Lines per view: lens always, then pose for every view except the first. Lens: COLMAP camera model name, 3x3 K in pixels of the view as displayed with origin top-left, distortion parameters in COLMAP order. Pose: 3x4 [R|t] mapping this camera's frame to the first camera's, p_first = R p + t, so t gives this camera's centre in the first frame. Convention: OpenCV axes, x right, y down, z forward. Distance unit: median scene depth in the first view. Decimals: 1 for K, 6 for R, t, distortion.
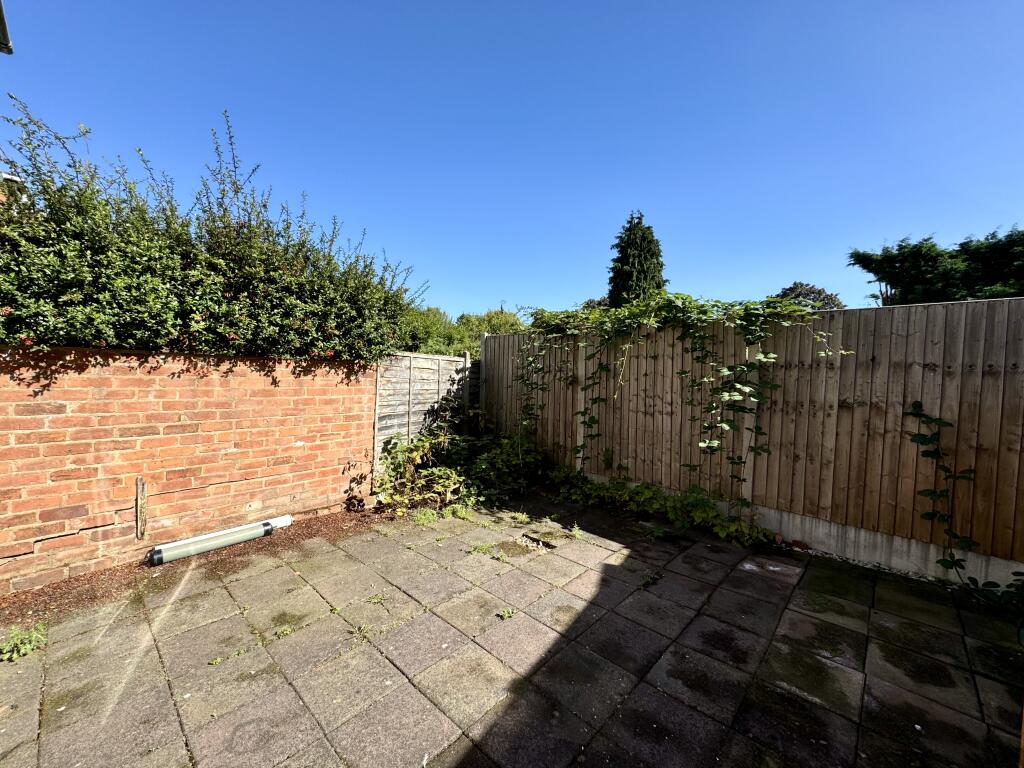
lens RADIAL K [[416.6, 0, 512.0], [0, 416.6, 384.0], [0, 0, 1]] dist [-0.001268, 0.000222]
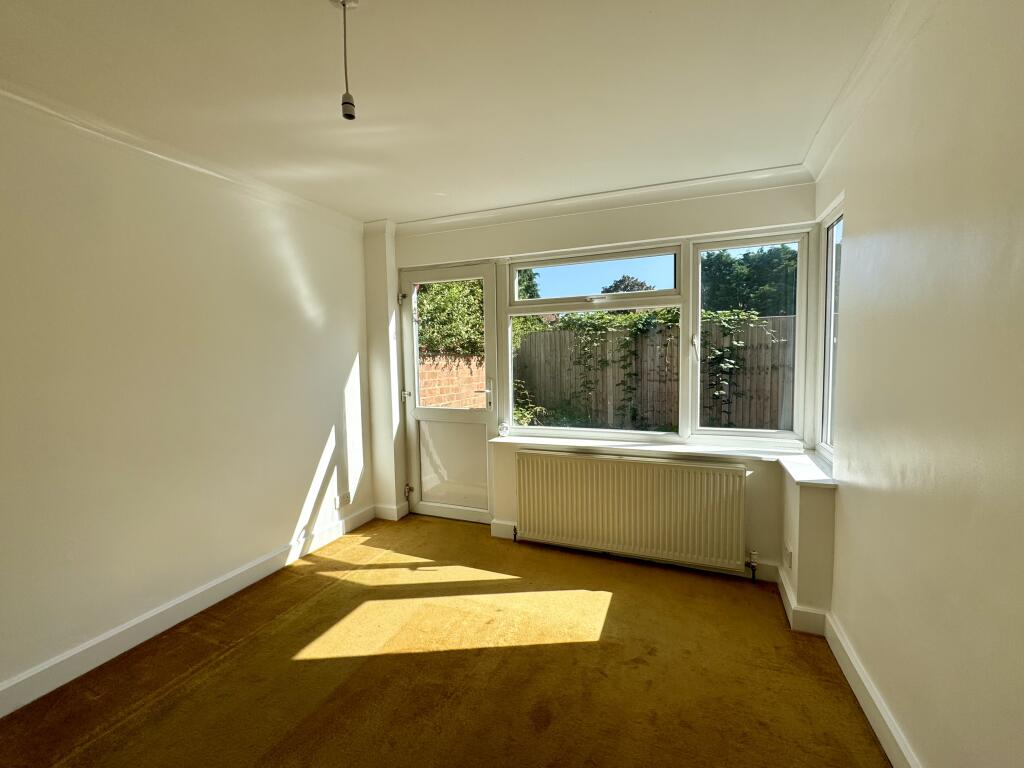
lens RADIAL K [[433.6, 0, 512.0], [0, 433.6, 384.0], [0, 0, 1]] dist [-0.000259, 0.000049]
pose [[0.932592, -0.064519, 0.355118, -0.974781], [0.056169, 0.997850, 0.033785, -0.006569], [-0.356534, -0.011561, 0.934211, -0.402147]]
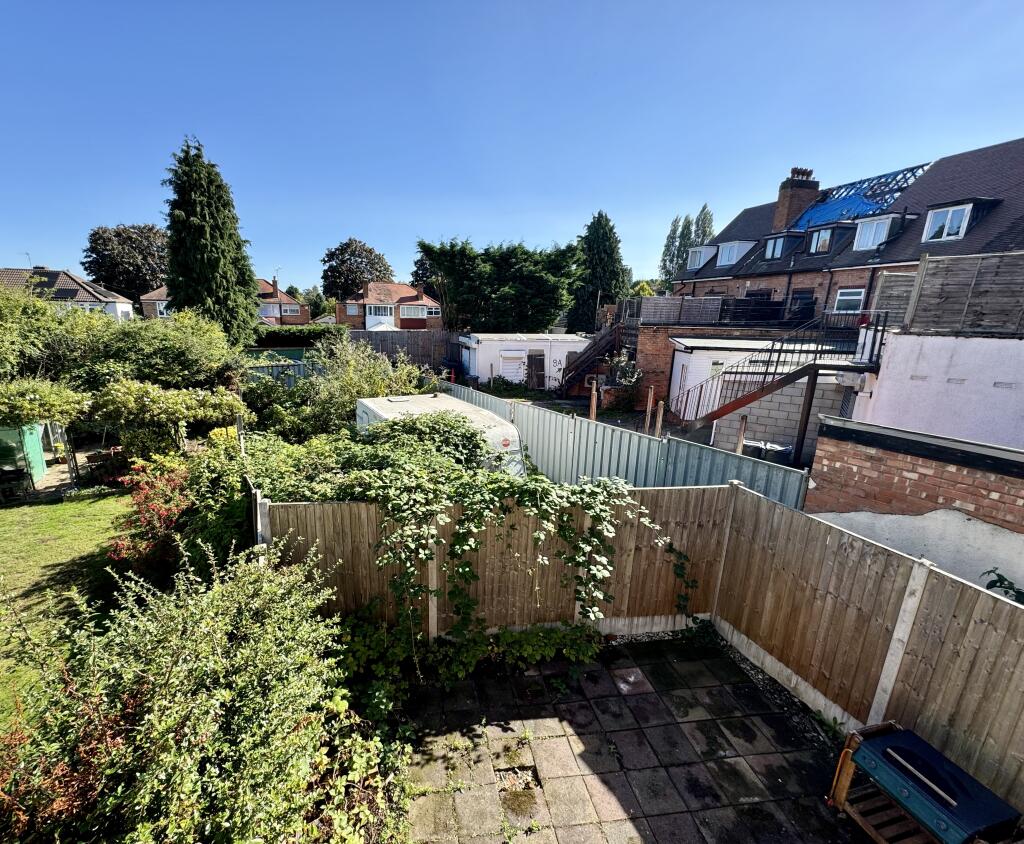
lens RADIAL K [[448.8, 0, 456.3], [0, 448.8, 421.4], [0, 0, 1]] dist [-0.002017, -0.000105]
pose [[0.655360, -0.193099, 0.730217, -0.696626], [0.032631, 0.973104, 0.228043, -0.750864], [-0.754612, -0.125622, 0.644034, 0.480079]]
